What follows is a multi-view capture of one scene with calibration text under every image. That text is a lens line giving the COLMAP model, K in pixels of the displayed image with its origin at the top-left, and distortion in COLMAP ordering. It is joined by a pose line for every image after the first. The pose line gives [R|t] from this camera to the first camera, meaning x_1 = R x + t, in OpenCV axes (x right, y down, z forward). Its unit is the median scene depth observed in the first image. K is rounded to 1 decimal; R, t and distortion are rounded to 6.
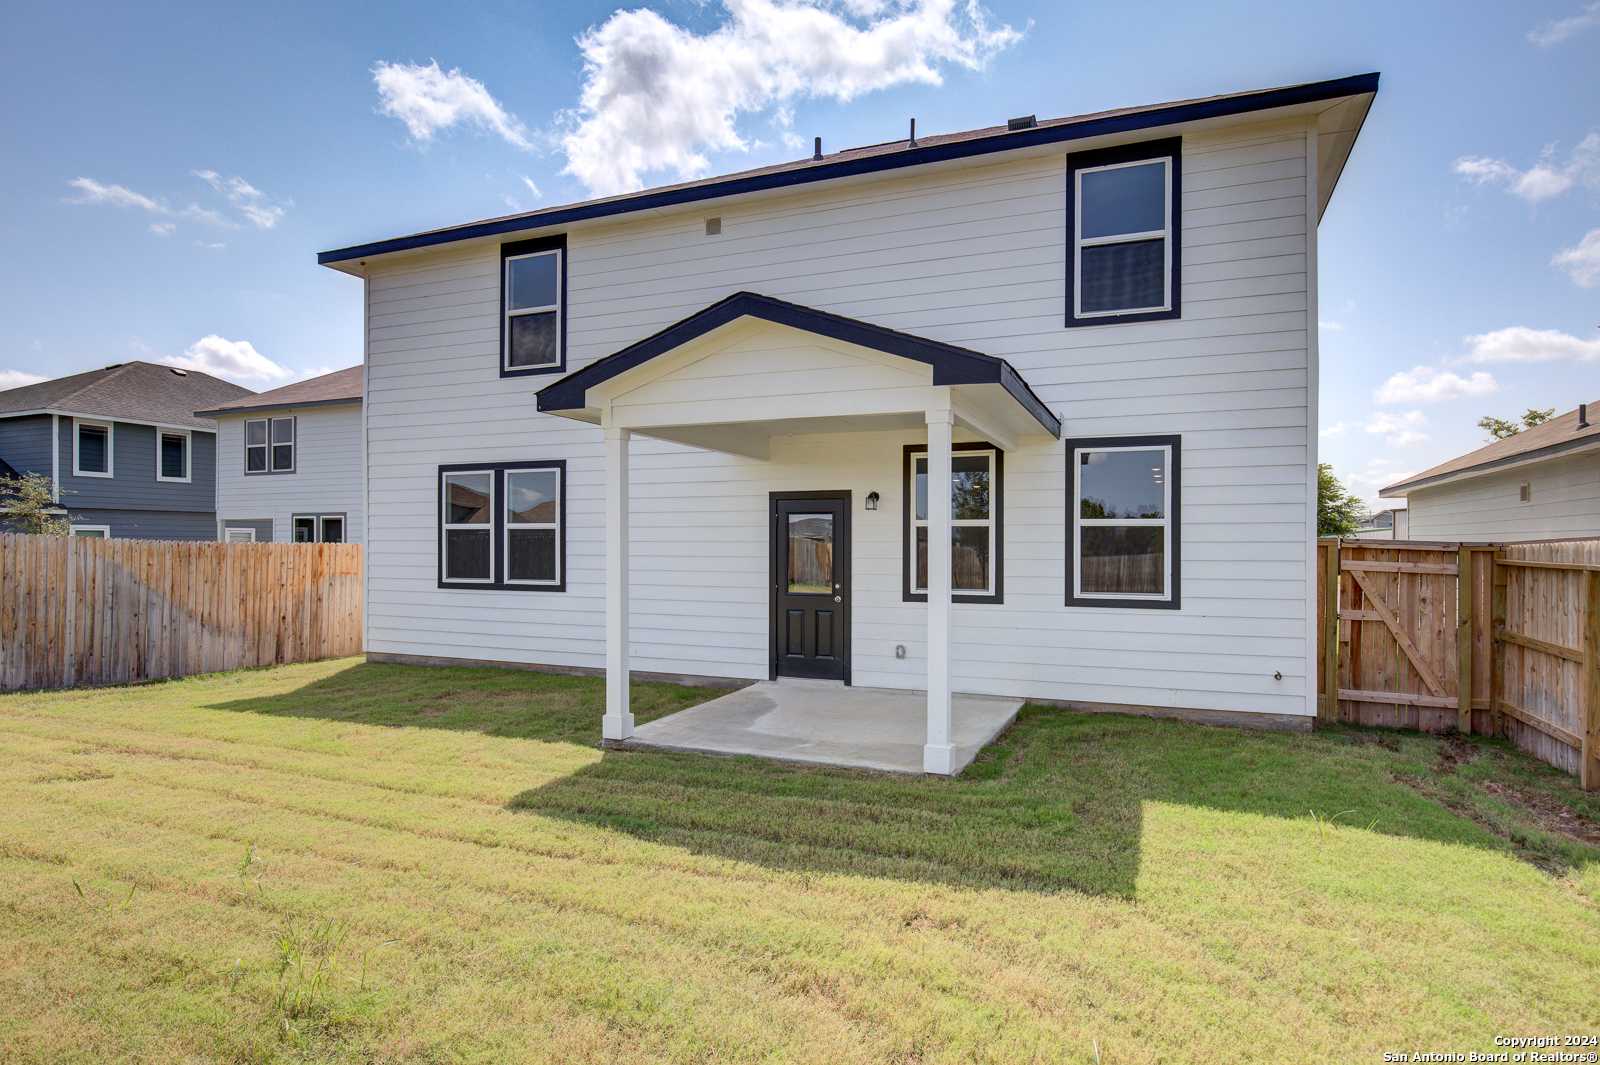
lens RADIAL K [[894.1, 0, 800.0], [0, 894.1, 532.5], [0, 0, 1]] dist [-0.001031, -0.000213]
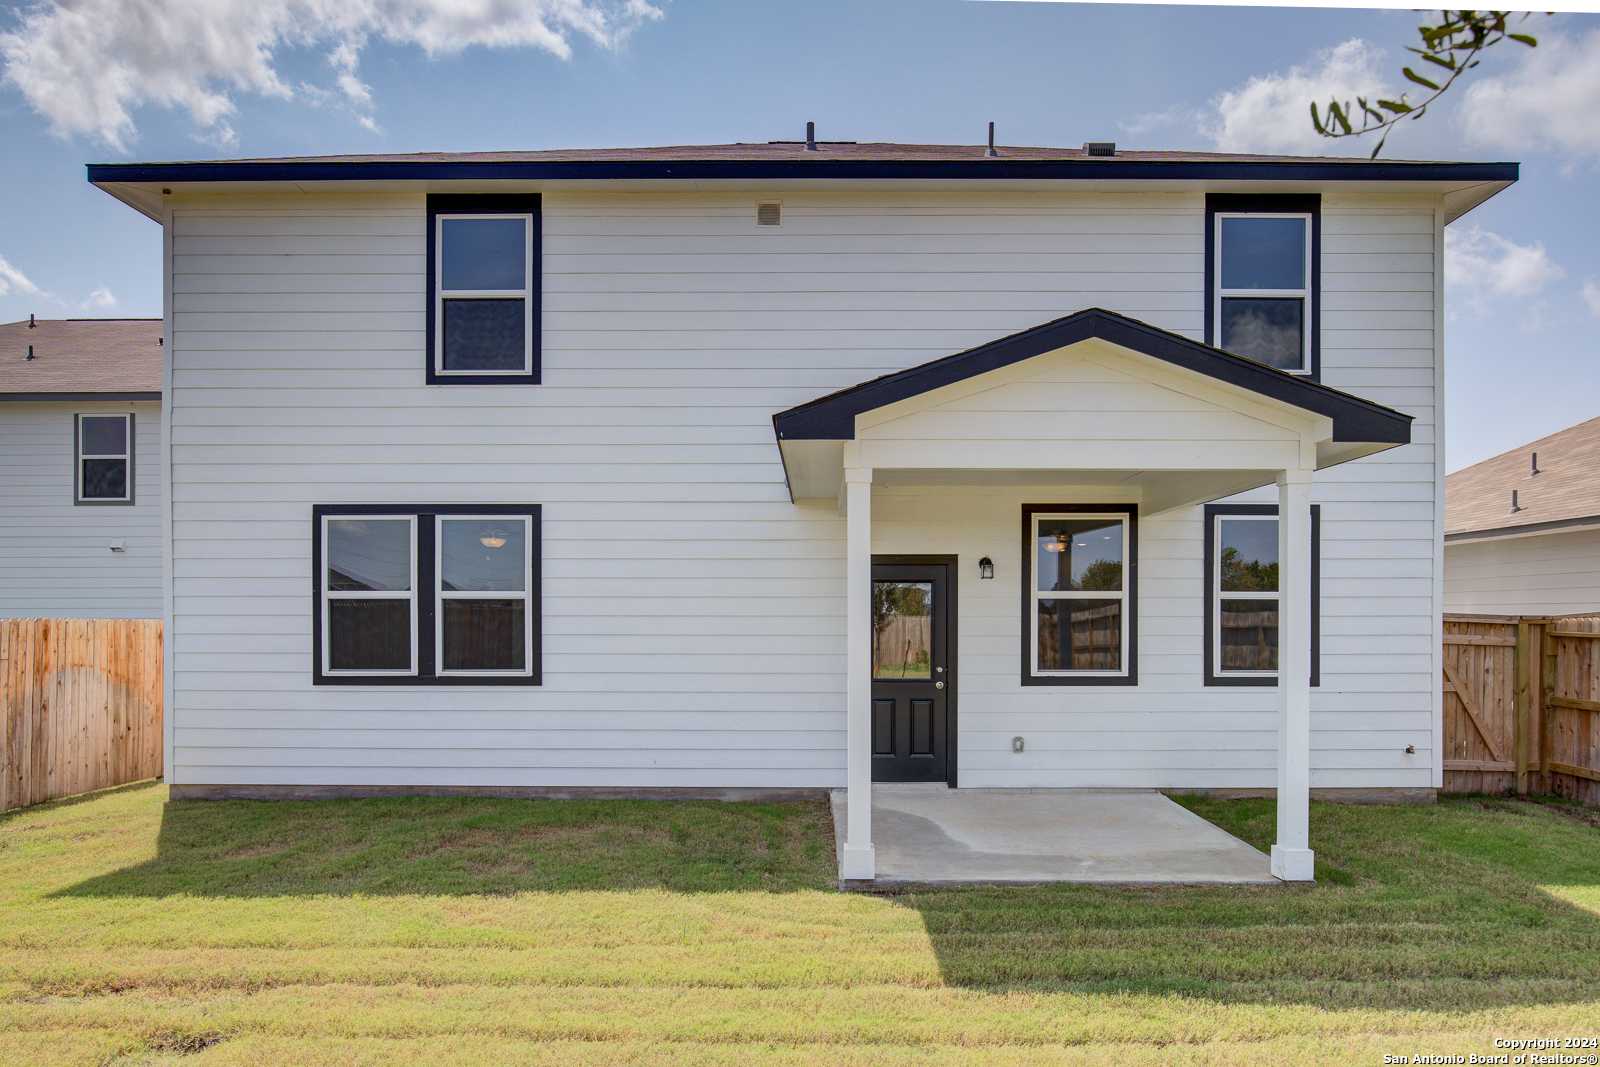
lens RADIAL K [[1054.6, 0, 803.2], [0, 1054.6, 603.6], [0, 0, 1]] dist [-0.002796, 0.000983]
pose [[0.924760, -0.000541, 0.380551, -0.419504], [-0.003037, 0.999957, 0.008802, -0.009242], [-0.380540, -0.009296, 0.924718, 0.129227]]
